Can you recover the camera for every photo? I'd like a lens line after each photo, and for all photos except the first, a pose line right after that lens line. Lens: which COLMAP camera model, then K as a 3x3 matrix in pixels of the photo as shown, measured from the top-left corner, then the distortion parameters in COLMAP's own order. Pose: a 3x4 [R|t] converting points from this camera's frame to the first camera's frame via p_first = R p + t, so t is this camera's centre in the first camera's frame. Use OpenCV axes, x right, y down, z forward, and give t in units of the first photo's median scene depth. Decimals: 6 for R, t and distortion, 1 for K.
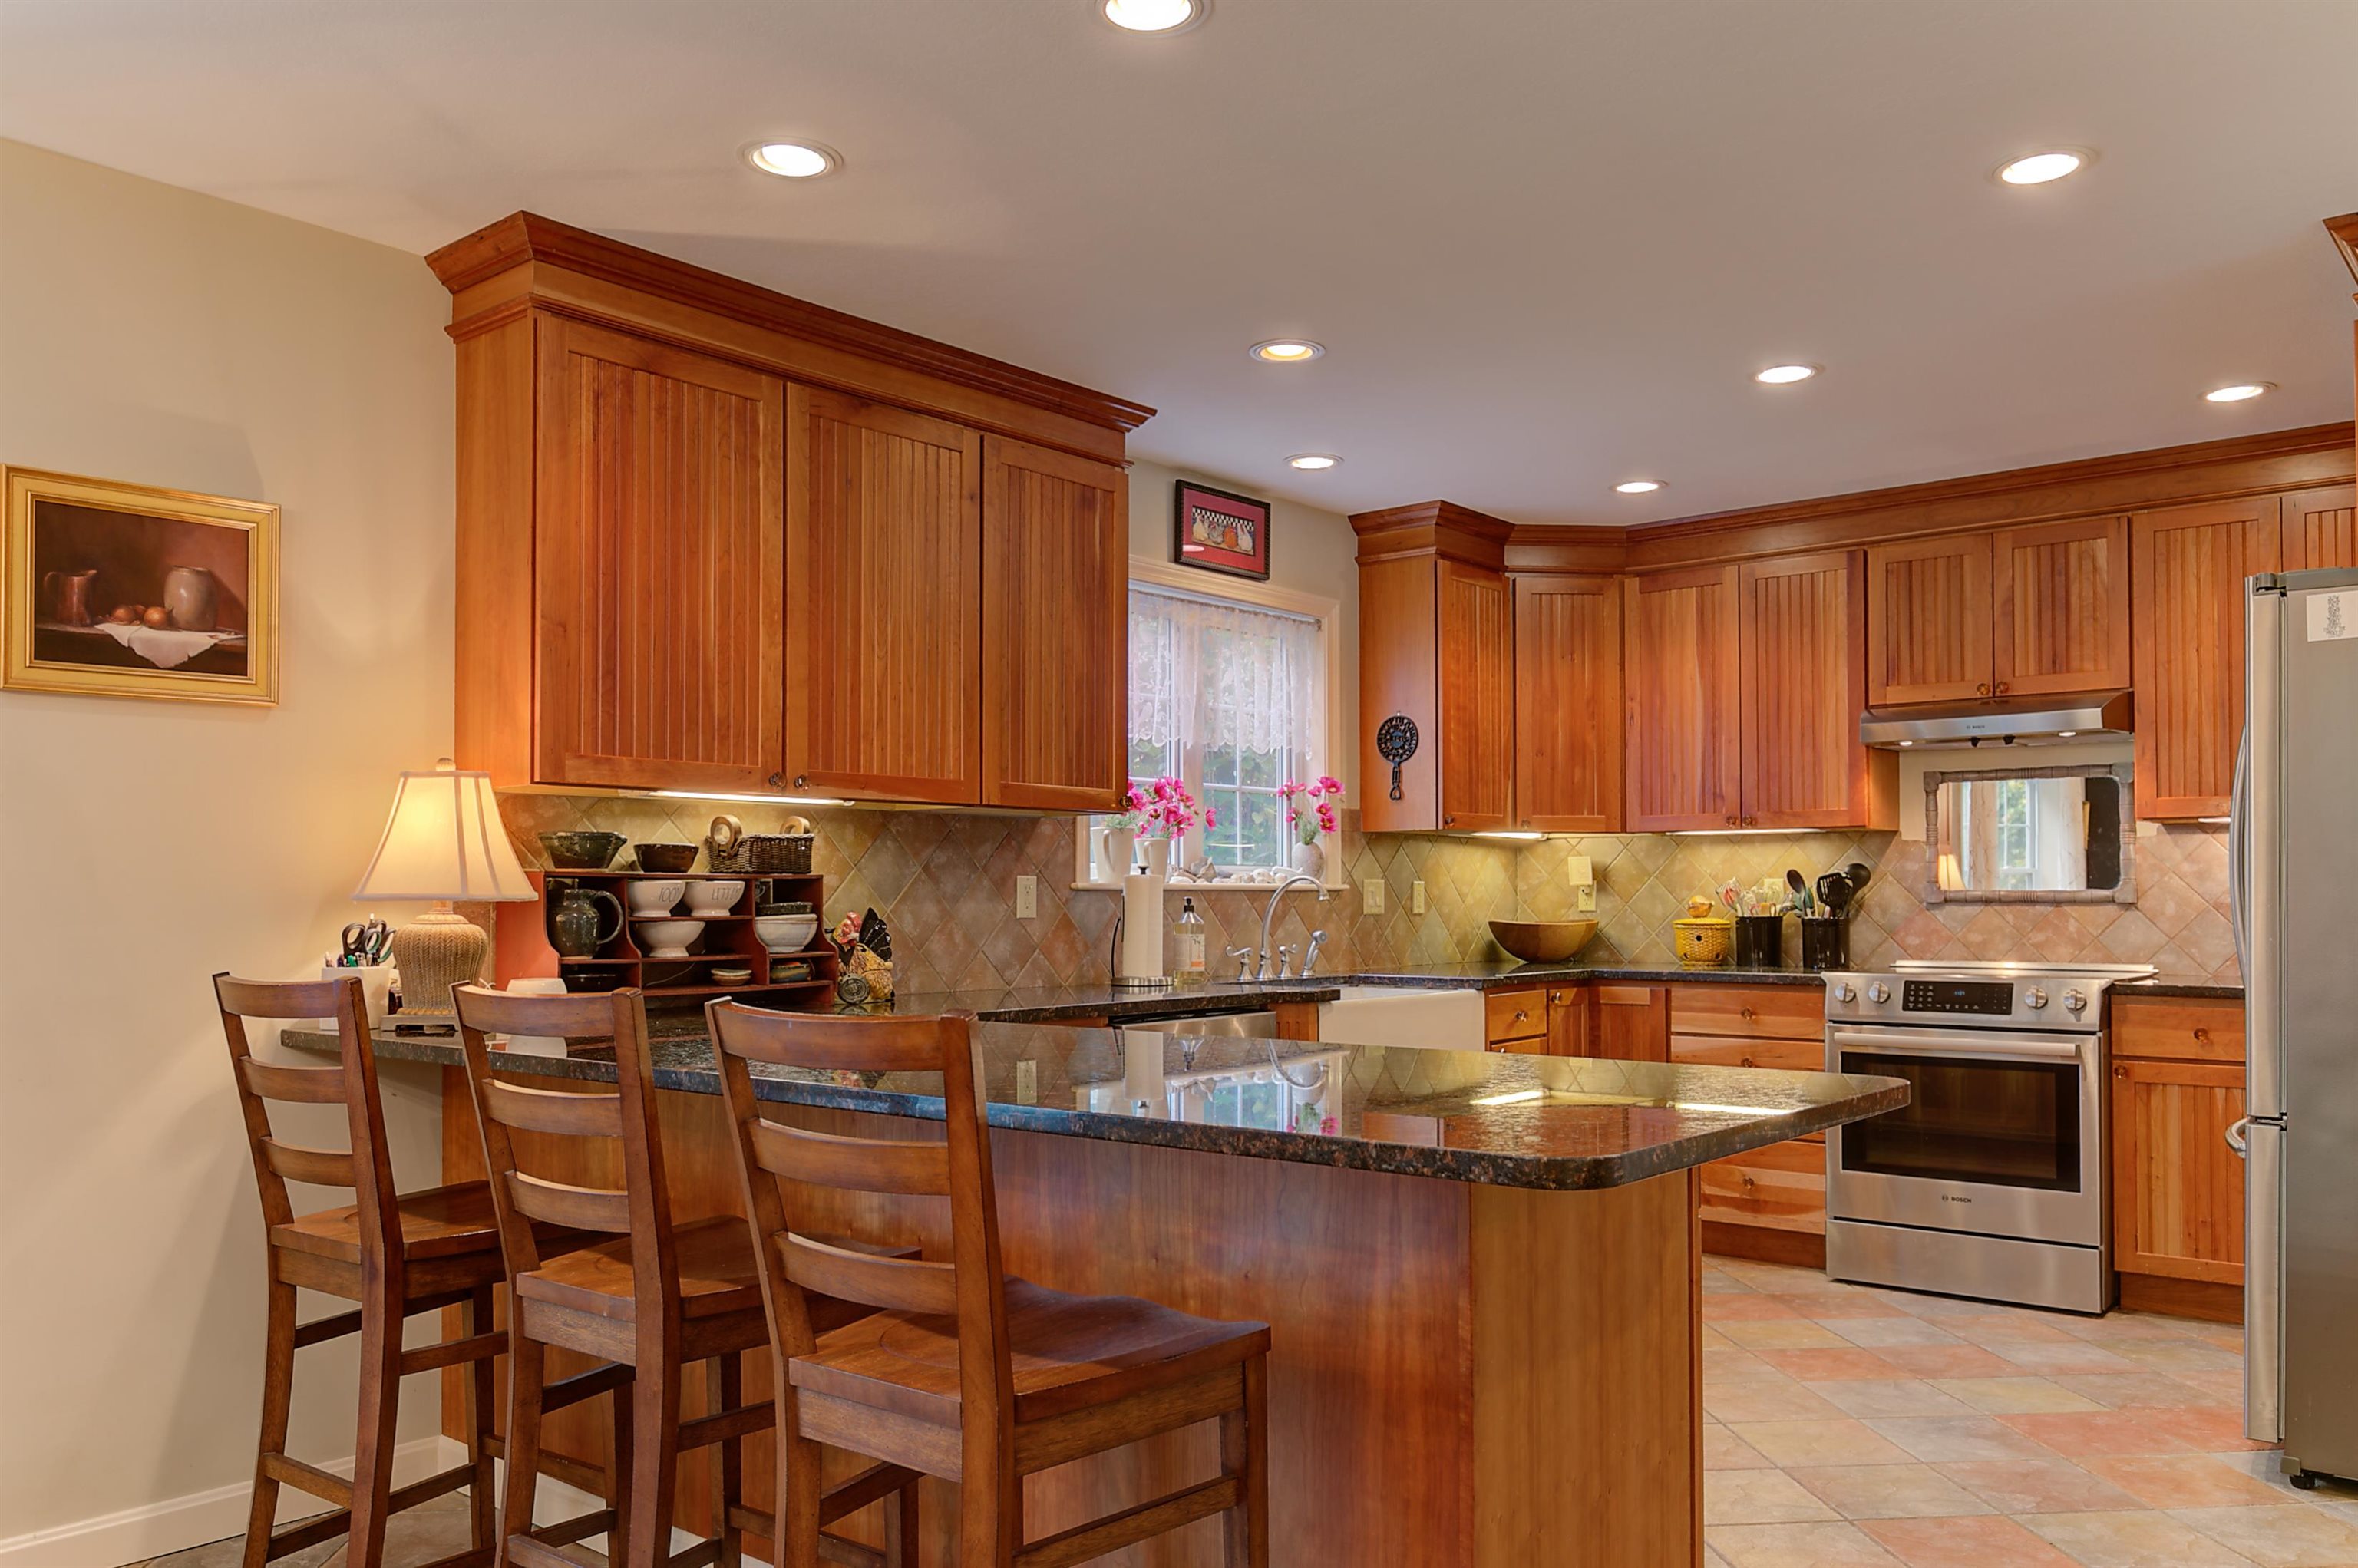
lens RADIAL K [[1763.6, 0, 1178.2], [0, 1763.6, 859.9], [0, 0, 1]] dist [0.000995, -0.003806]
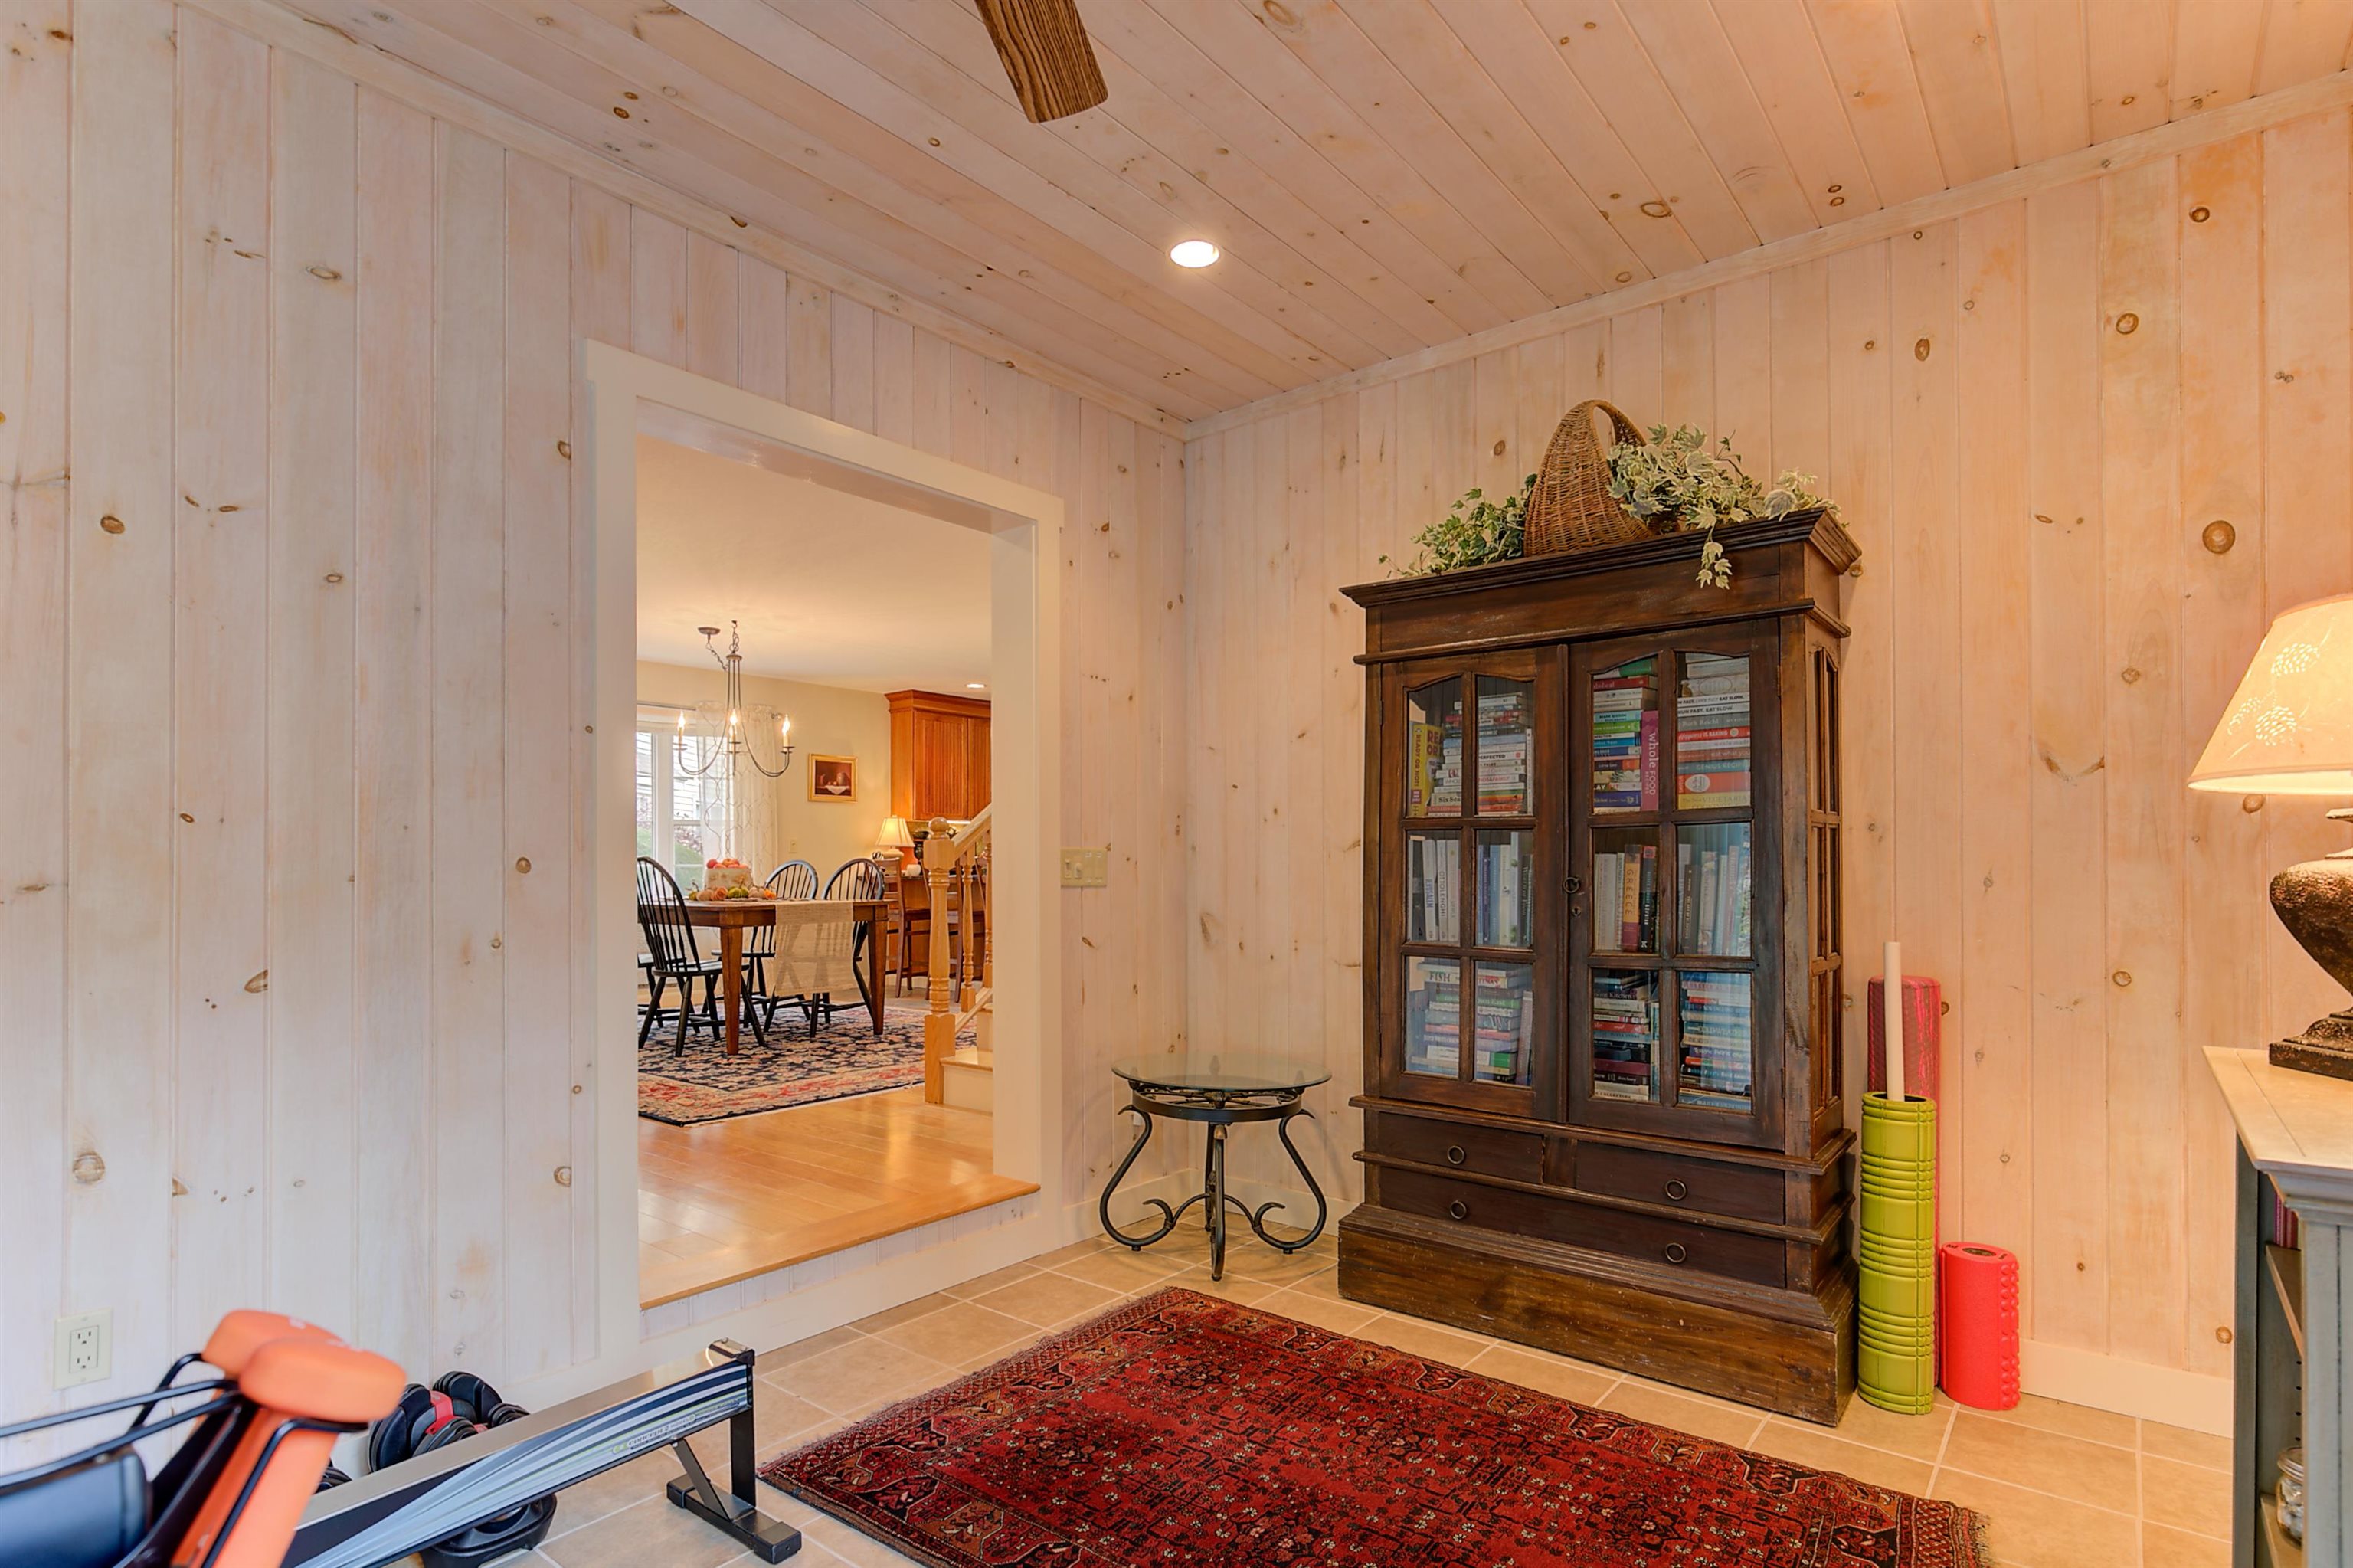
lens RADIAL K [[1250.1, 0, 1181.3], [0, 1250.1, 867.7], [0, 0, 1]] dist [0.000425, 0.000193]
pose [[0.999825, -0.002166, 0.018583, 0.145786], [0.001898, 0.999894, 0.014458, 0.019715], [-0.018613, -0.014420, 0.999723, -1.300683]]
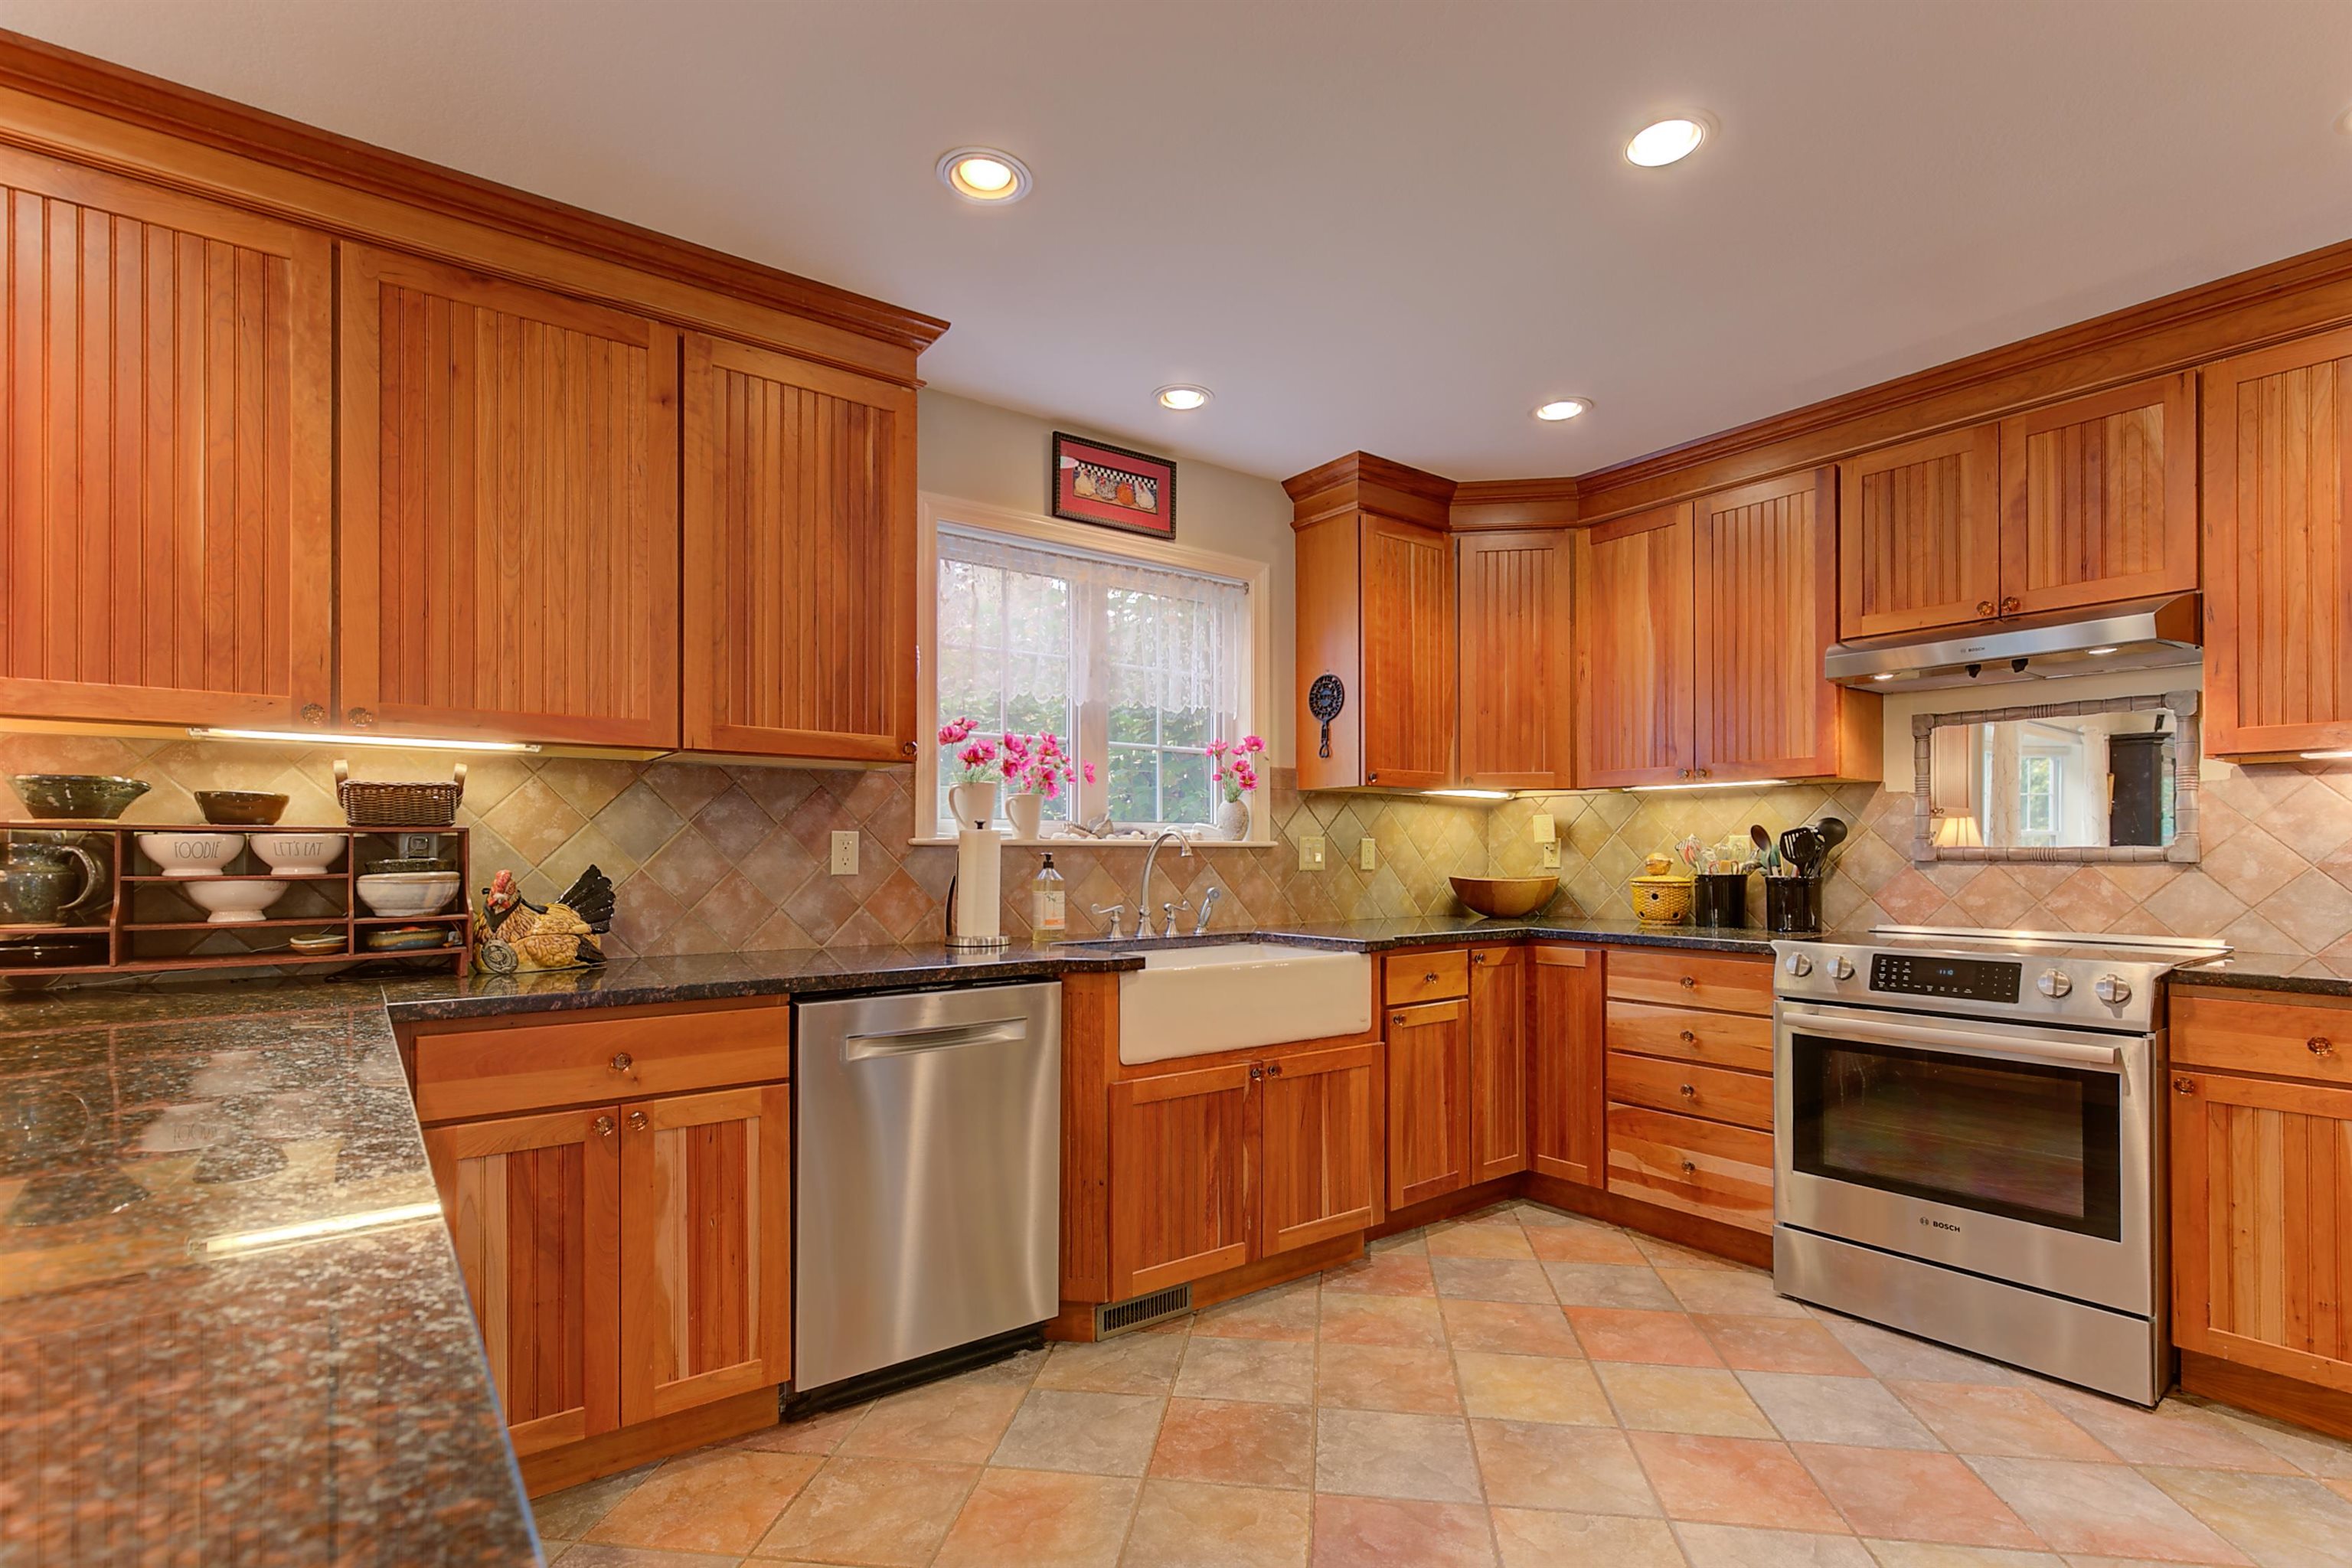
lens RADIAL K [[1075.3, 0, 1186.8], [0, 1075.3, 844.6], [0, 0, 1]] dist [0.001632, 0.001371]
pose [[0.973729, -0.000245, -0.227710, 0.204365], [0.003165, 0.999917, 0.012457, 0.008594], [0.227689, -0.012851, 0.973649, 0.415364]]
